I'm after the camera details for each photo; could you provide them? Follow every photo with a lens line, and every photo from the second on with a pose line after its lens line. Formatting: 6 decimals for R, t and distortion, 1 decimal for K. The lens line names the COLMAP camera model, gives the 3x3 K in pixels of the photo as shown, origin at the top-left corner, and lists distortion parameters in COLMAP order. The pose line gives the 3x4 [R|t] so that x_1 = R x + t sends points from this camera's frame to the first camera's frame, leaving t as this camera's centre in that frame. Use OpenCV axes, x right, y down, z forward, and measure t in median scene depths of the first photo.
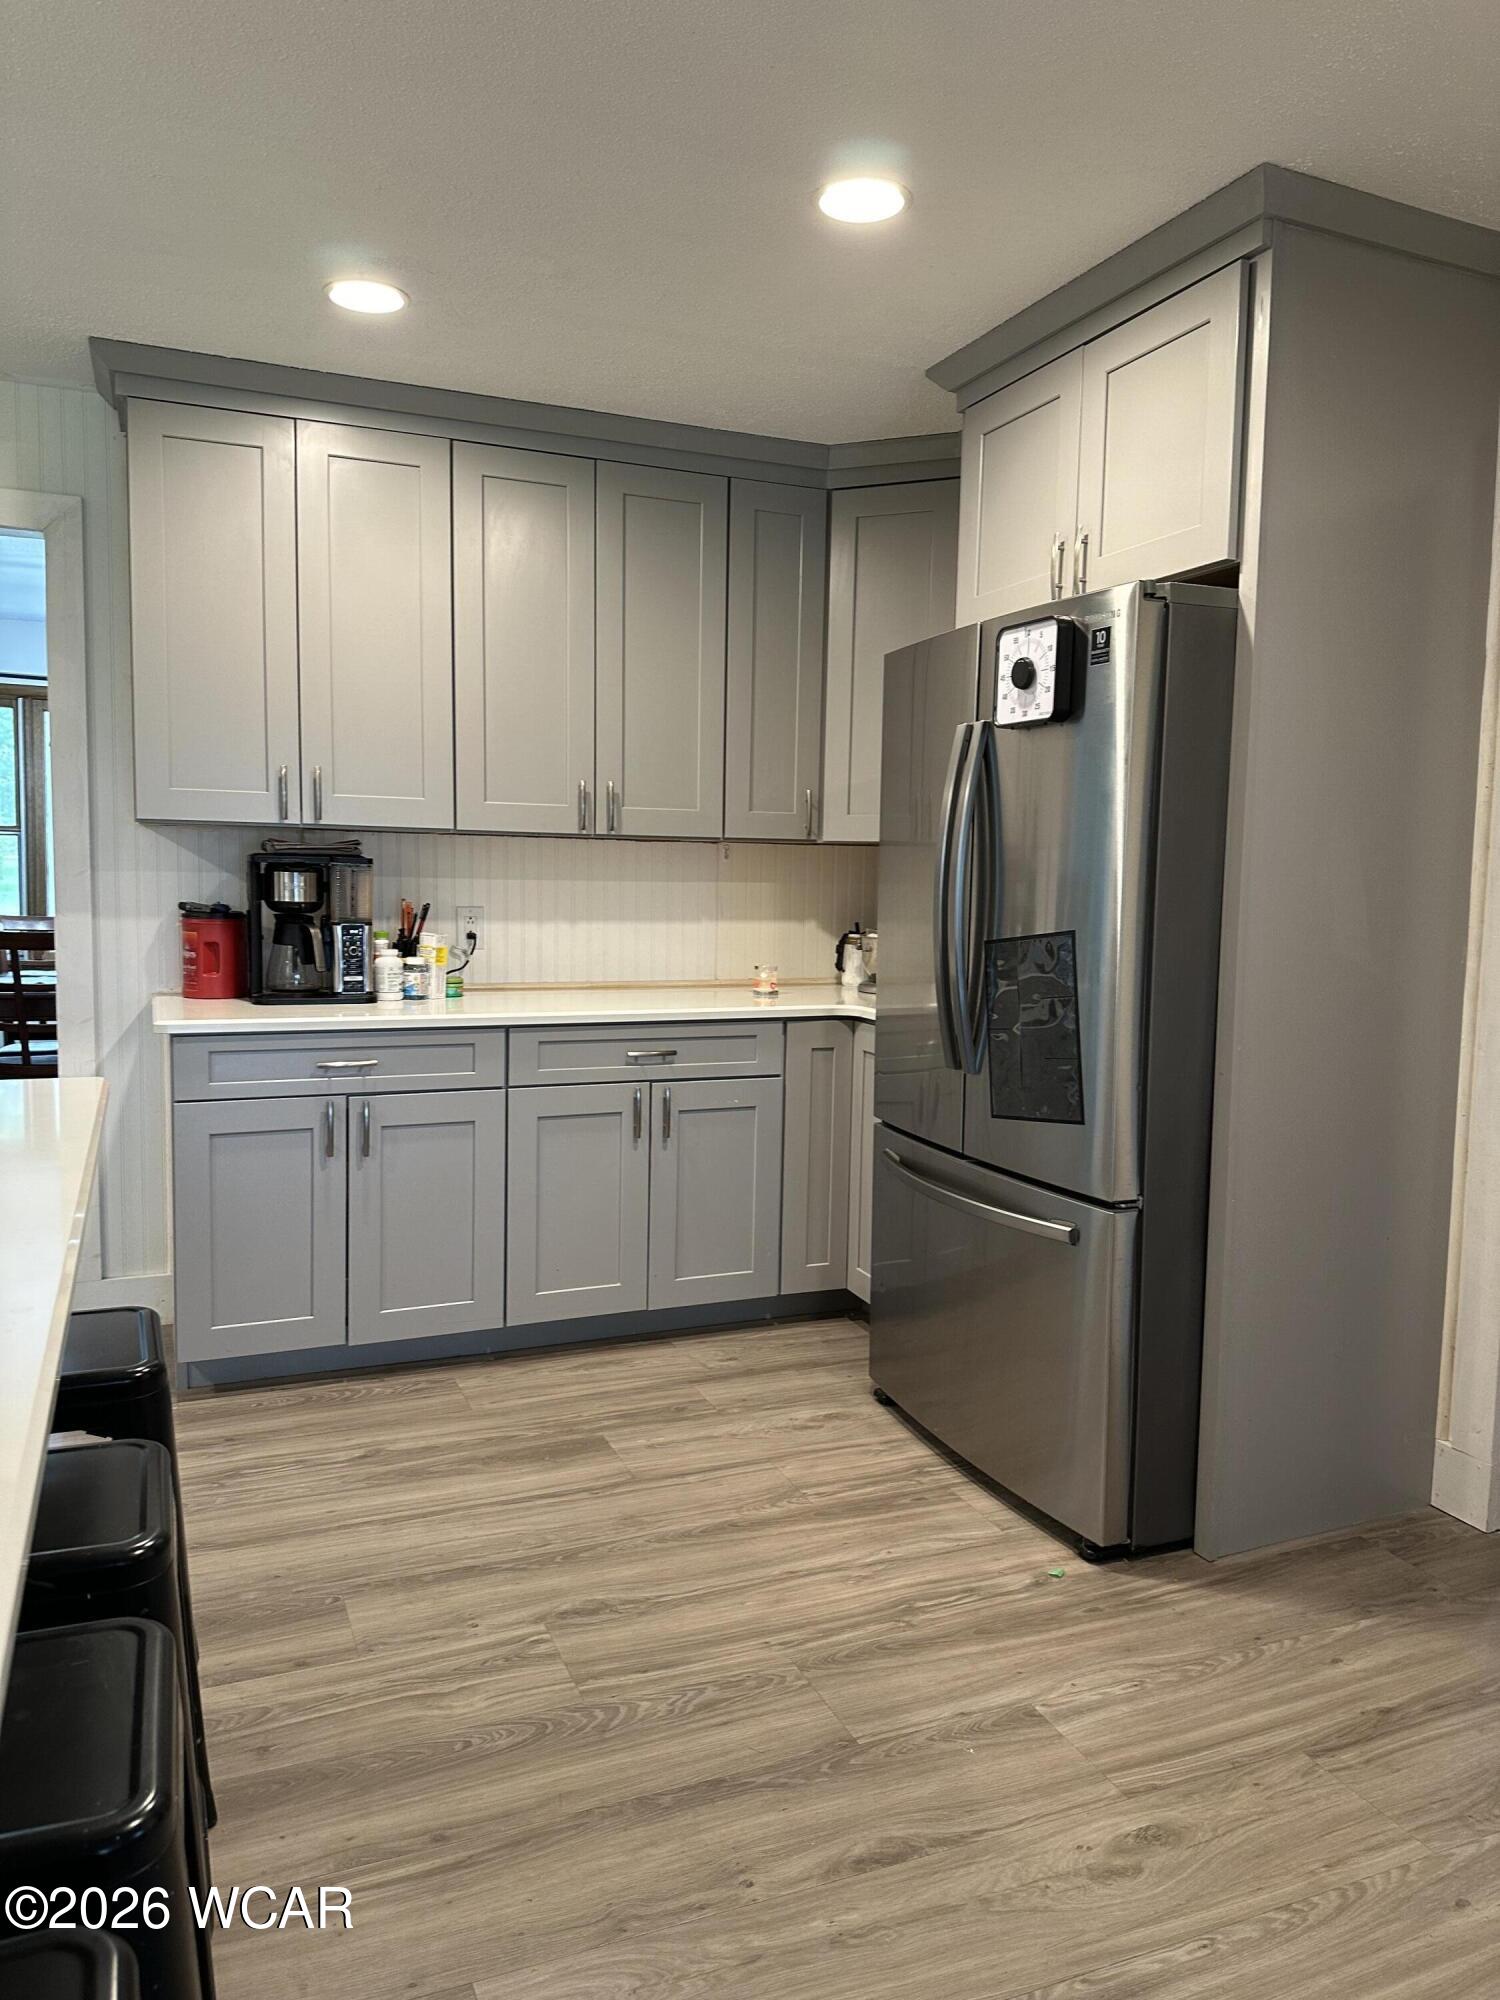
lens RADIAL K [[1416.2, 0, 746.9], [0, 1416.2, 998.3], [0, 0, 1]] dist [0.004761, -0.000393]
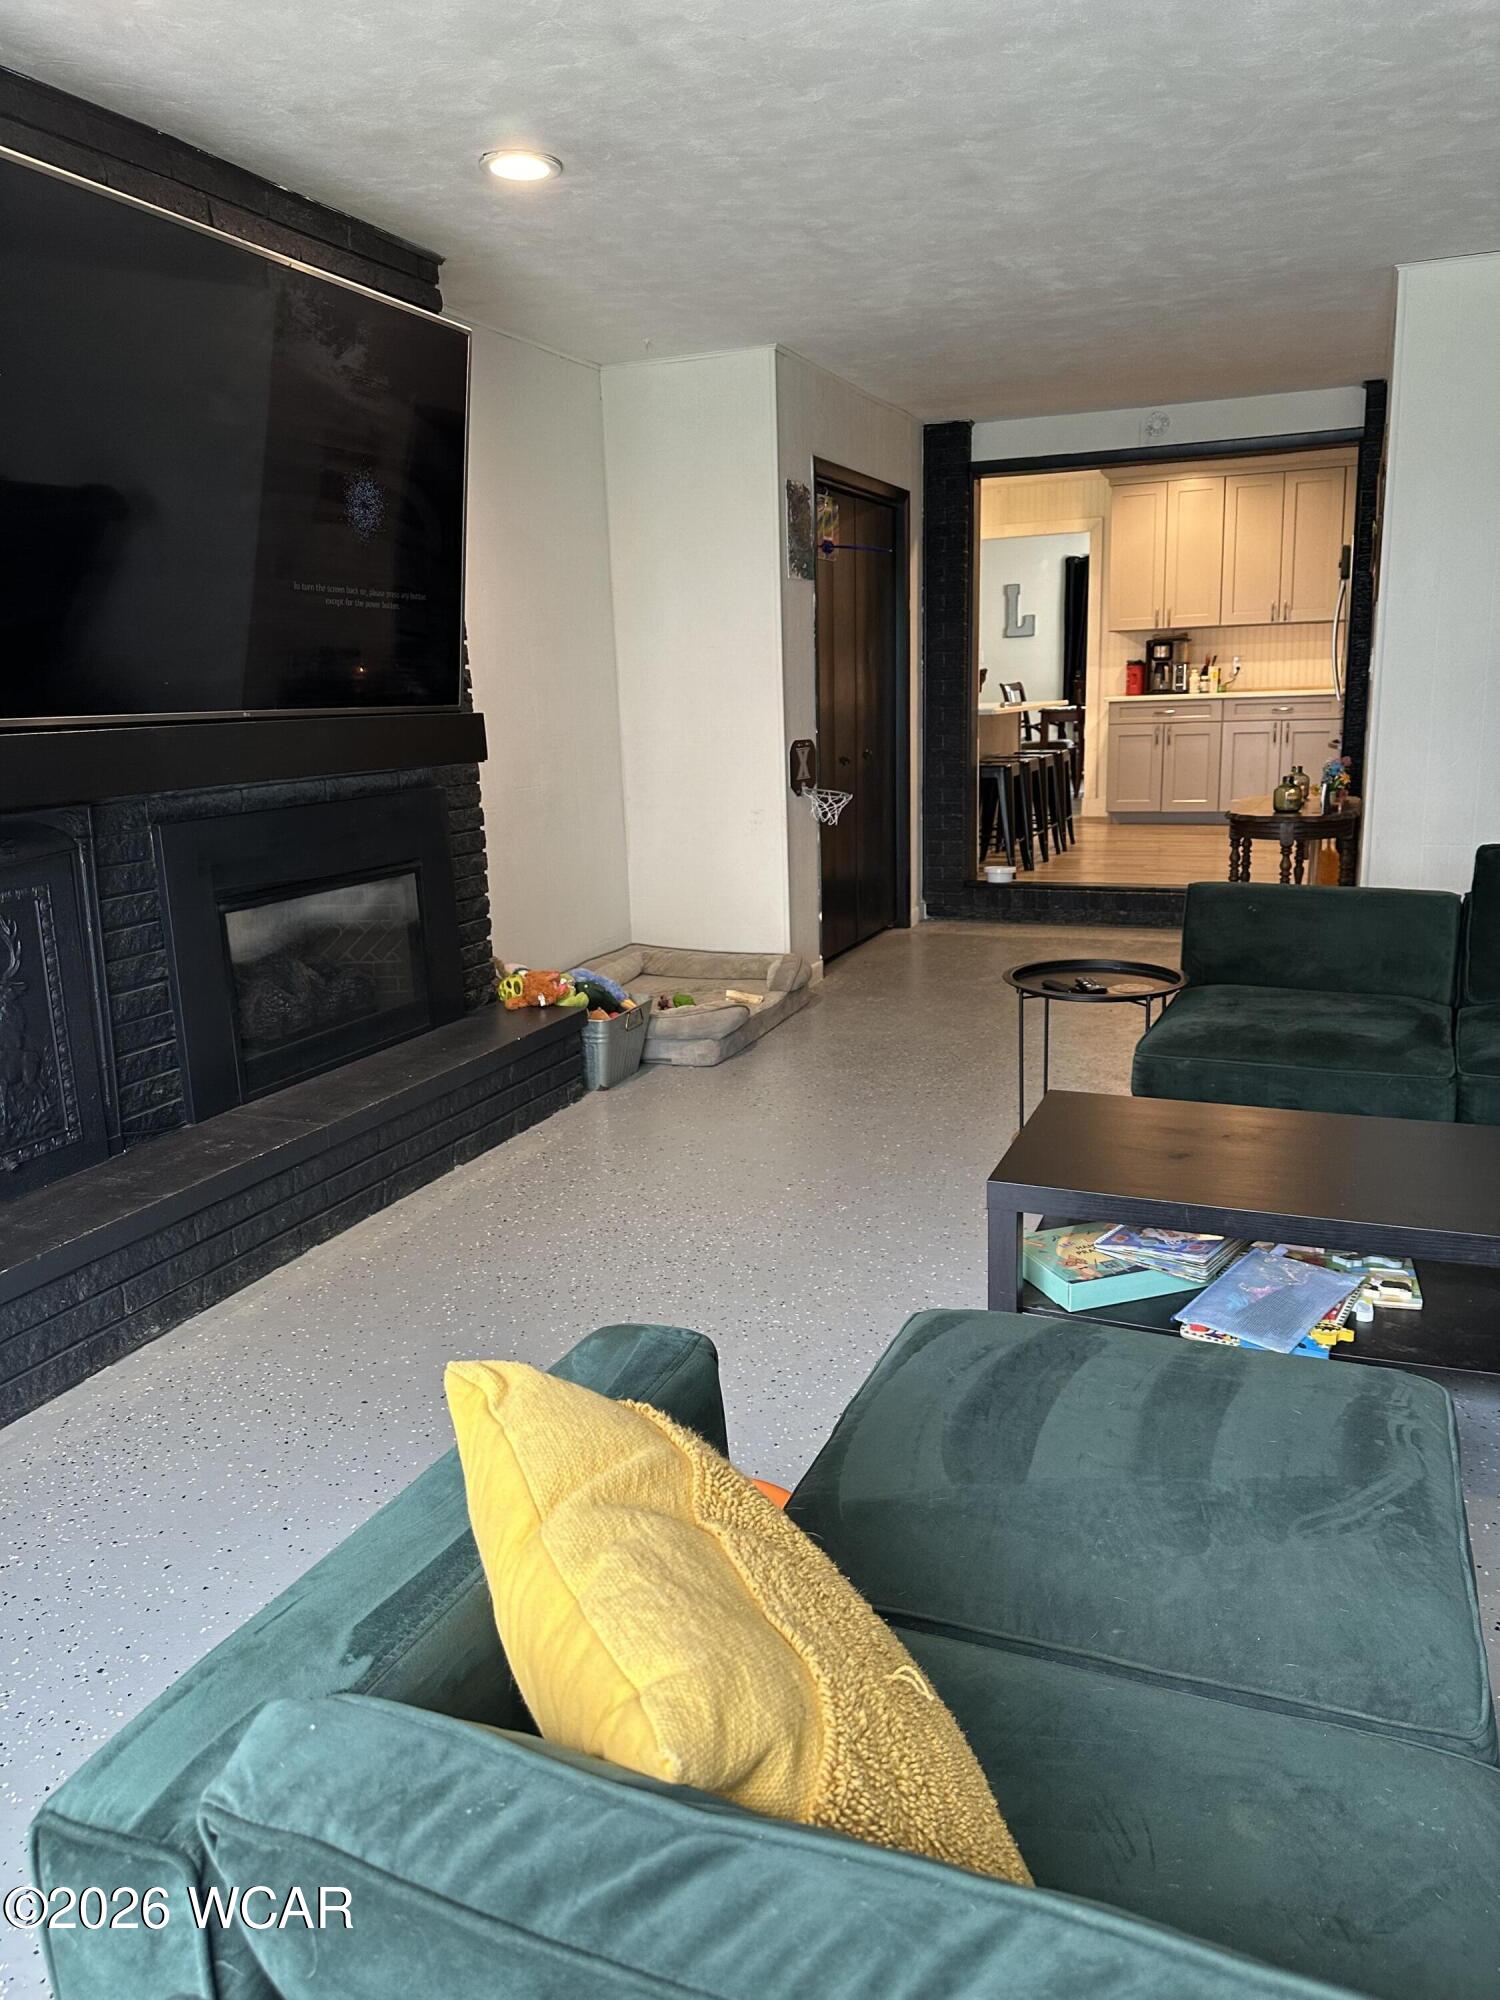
lens RADIAL K [[1416.2, 0, 744.1], [0, 1416.2, 998.6], [0, 0, 1]] dist [0.004761, -0.000393]
pose [[0.698975, 0.112273, -0.706278, 1.116989], [-0.012324, 0.989344, 0.145073, 0.195783], [0.715040, -0.092698, 0.692911, -1.526659]]
